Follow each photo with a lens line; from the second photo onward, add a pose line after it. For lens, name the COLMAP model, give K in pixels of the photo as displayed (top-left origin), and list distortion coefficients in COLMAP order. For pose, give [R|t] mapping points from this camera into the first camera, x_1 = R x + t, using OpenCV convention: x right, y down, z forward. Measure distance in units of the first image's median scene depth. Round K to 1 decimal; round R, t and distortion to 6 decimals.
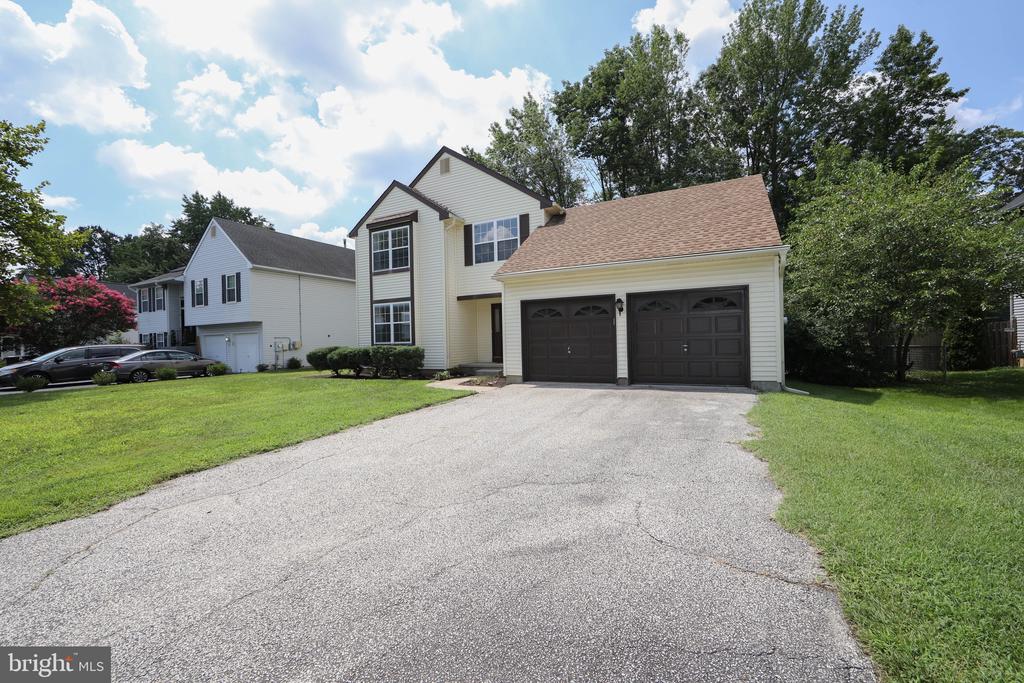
lens RADIAL K [[407.5, 0, 507.1], [0, 407.5, 342.5], [0, 0, 1]] dist [-0.010626, 0.002887]
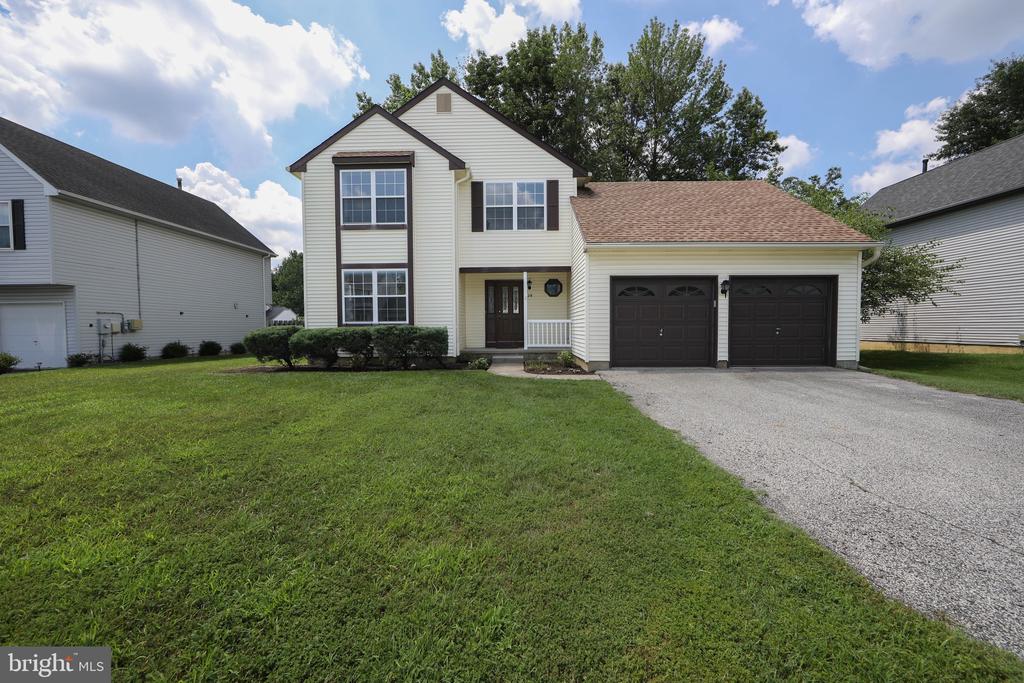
lens RADIAL K [[407.5, 0, 508.9], [0, 407.5, 338.8], [0, 0, 1]] dist [-0.010626, 0.002887]
pose [[0.898073, 0.004907, 0.439820, -0.392586], [-0.013240, 0.999786, 0.015881, 0.015848], [-0.439648, -0.020086, 0.897946, 0.218456]]
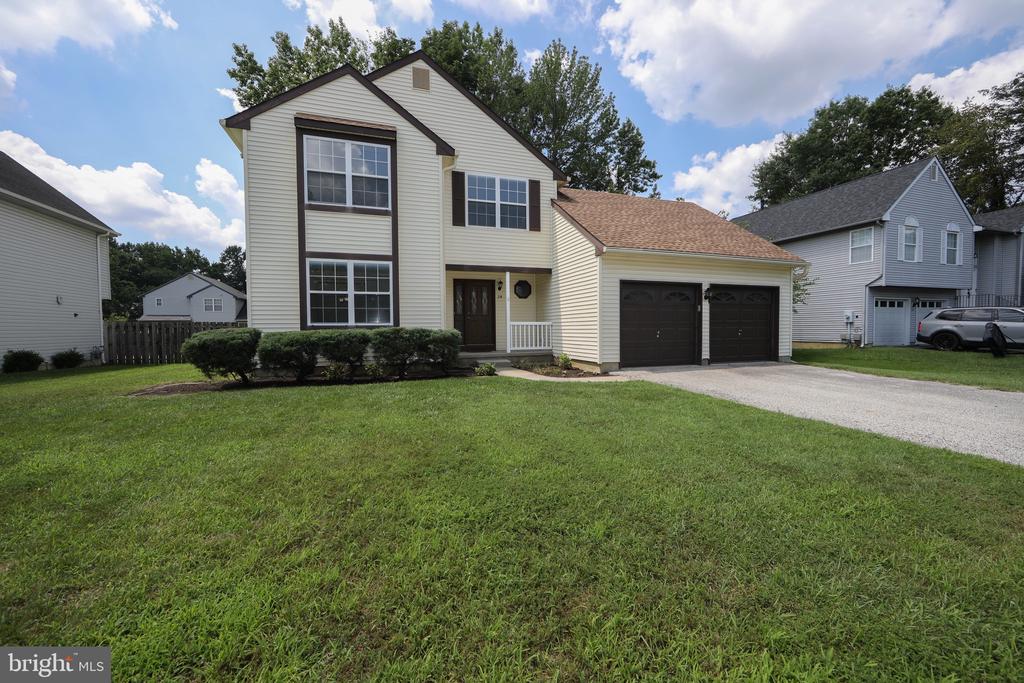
lens RADIAL K [[407.5, 0, 512.3], [0, 407.5, 338.6], [0, 0, 1]] dist [-0.010626, 0.002887]
pose [[0.692766, -0.000075, 0.721163, -0.564504], [-0.007168, 0.999950, 0.006989, 0.017145], [-0.721127, -0.010011, 0.692730, 0.388876]]
